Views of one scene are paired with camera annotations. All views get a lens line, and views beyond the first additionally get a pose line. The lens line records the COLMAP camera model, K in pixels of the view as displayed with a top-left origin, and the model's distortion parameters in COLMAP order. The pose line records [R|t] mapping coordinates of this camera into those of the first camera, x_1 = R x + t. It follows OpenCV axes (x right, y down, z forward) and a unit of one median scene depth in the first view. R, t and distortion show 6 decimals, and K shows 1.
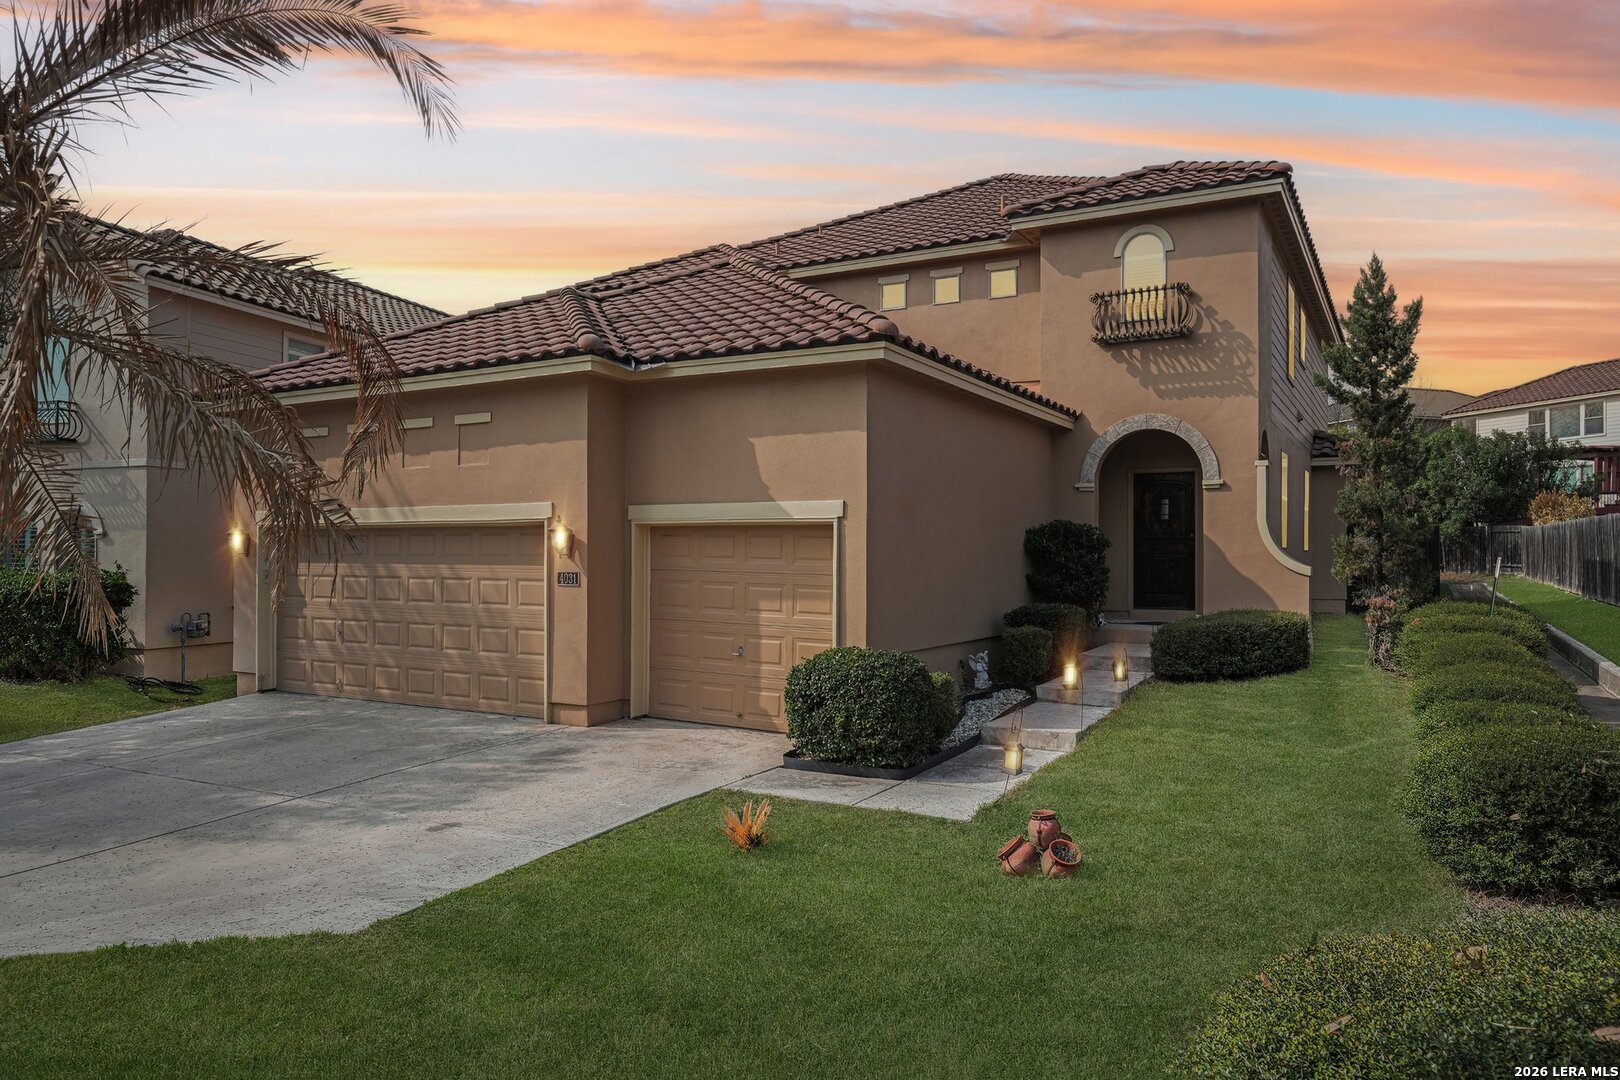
lens RADIAL K [[1070.6, 0, 810.0], [0, 1070.6, 540.0], [0, 0, 1]] dist [-0.028475, -0.000312]
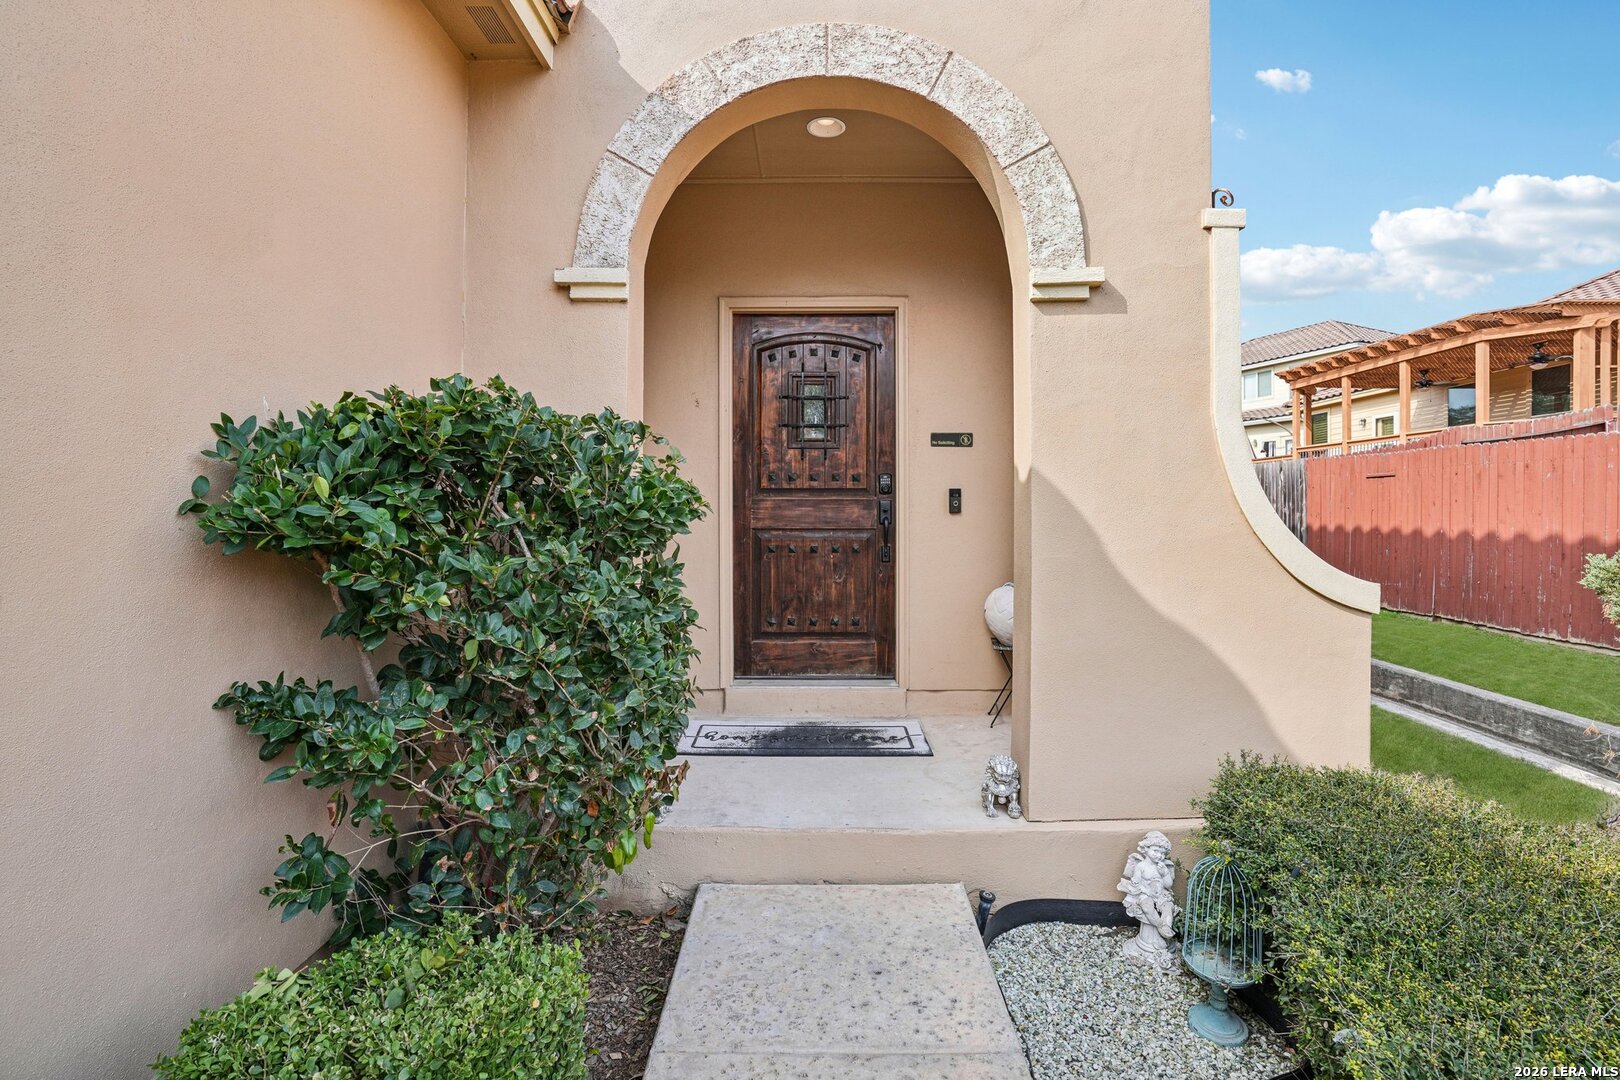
lens RADIAL K [[739.8, 0, 805.6], [0, 739.8, 501.7], [0, 0, 1]] dist [-0.097428, -0.000032]
pose [[0.874536, -0.004579, 0.484938, 0.246978], [0.003671, 0.999989, 0.002822, 0.002675], [-0.484946, -0.000687, 0.874544, 0.935404]]
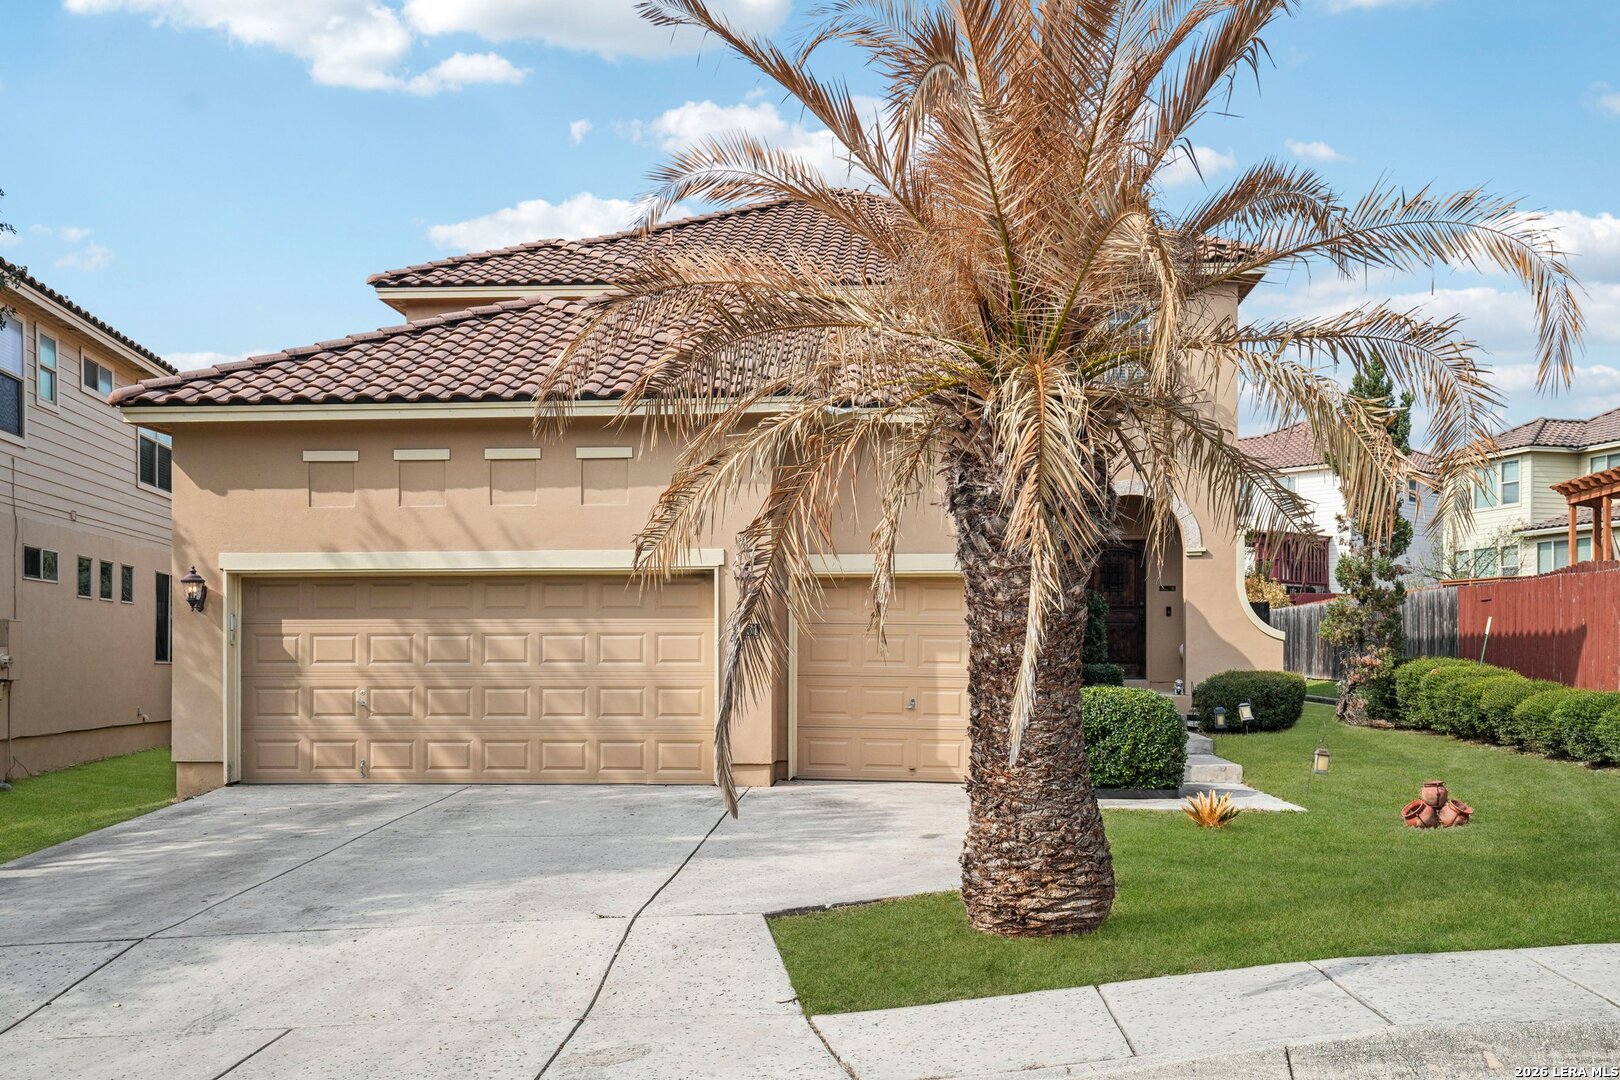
lens RADIAL K [[1606.7, 0, 809.9], [0, 1606.7, 647.0], [0, 0, 1]] dist [0.123223, -0.000602]
pose [[0.897844, 0.003287, 0.440301, -0.689124], [-0.004008, 0.999992, 0.000708, 0.042812], [-0.440295, -0.002401, 0.897850, -0.251509]]
